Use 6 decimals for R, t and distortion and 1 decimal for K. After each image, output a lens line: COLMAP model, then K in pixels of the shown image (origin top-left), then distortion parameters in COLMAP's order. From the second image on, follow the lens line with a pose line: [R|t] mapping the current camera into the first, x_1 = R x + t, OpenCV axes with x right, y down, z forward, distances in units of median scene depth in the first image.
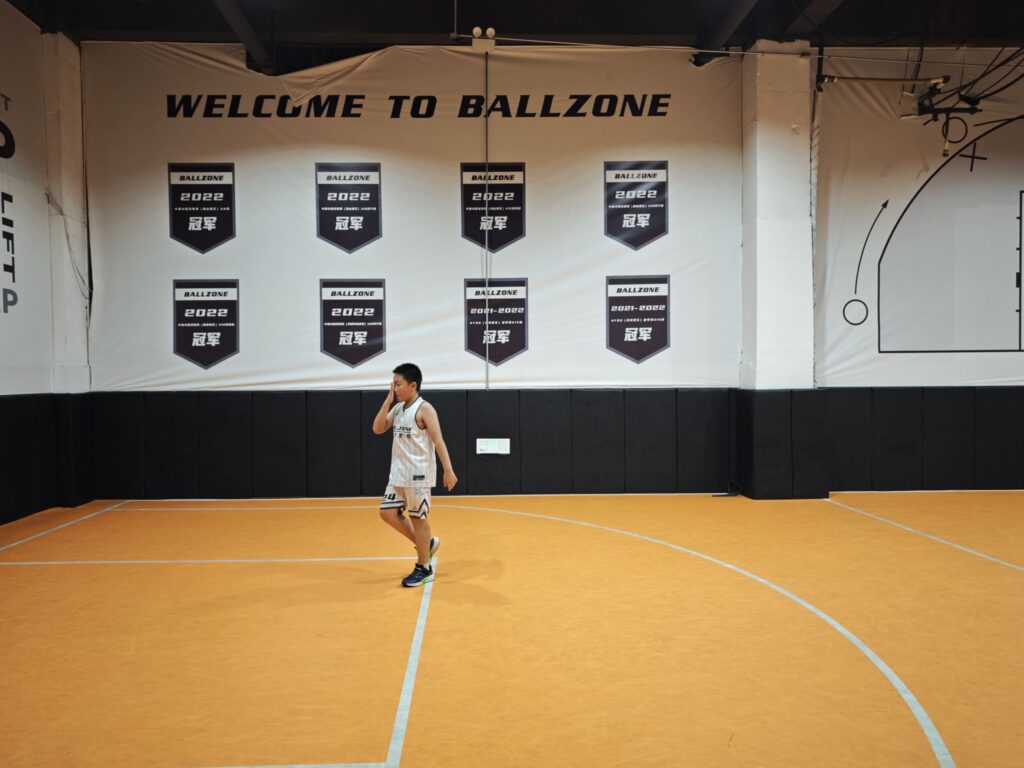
lens RADIAL K [[700.4, 0, 506.7], [0, 700.4, 405.7], [0, 0, 1]] dist [-0.015184, 0.010392]
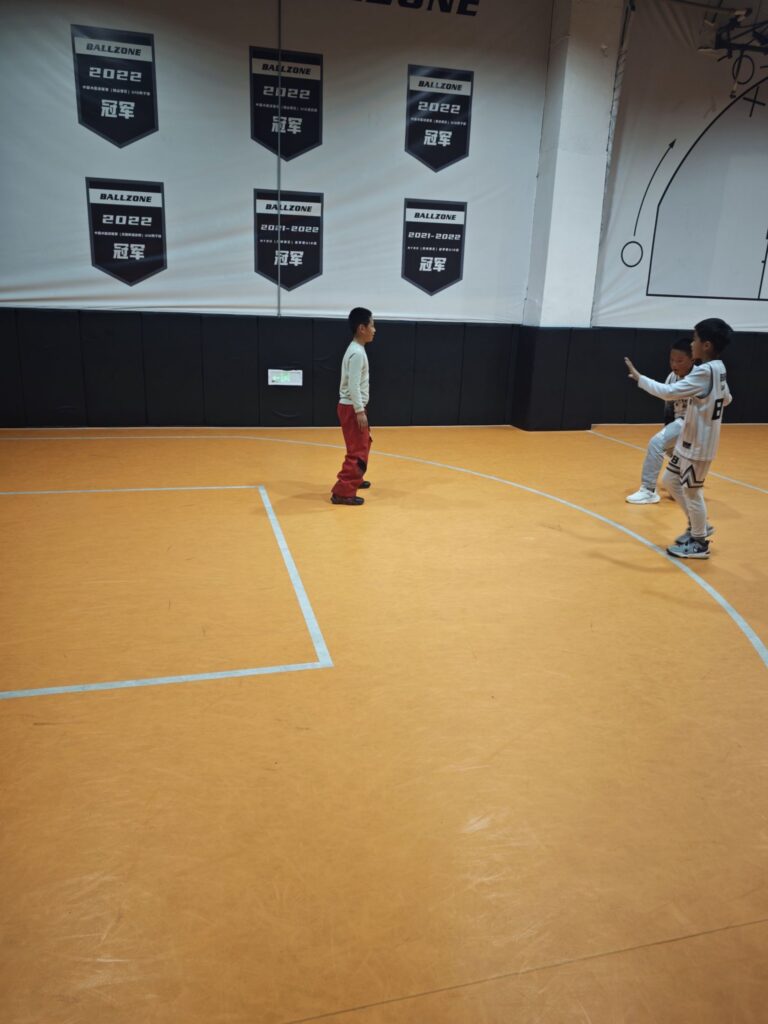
lens RADIAL K [[700.4, 0, 382.4], [0, 700.4, 512.5], [0, 0, 1]] dist [-0.015184, 0.010392]
pose [[0.974924, -0.022402, 0.221409, -0.108947], [-0.032480, 0.969942, 0.241158, 0.002322], [-0.220156, -0.242302, 0.944892, -0.000408]]
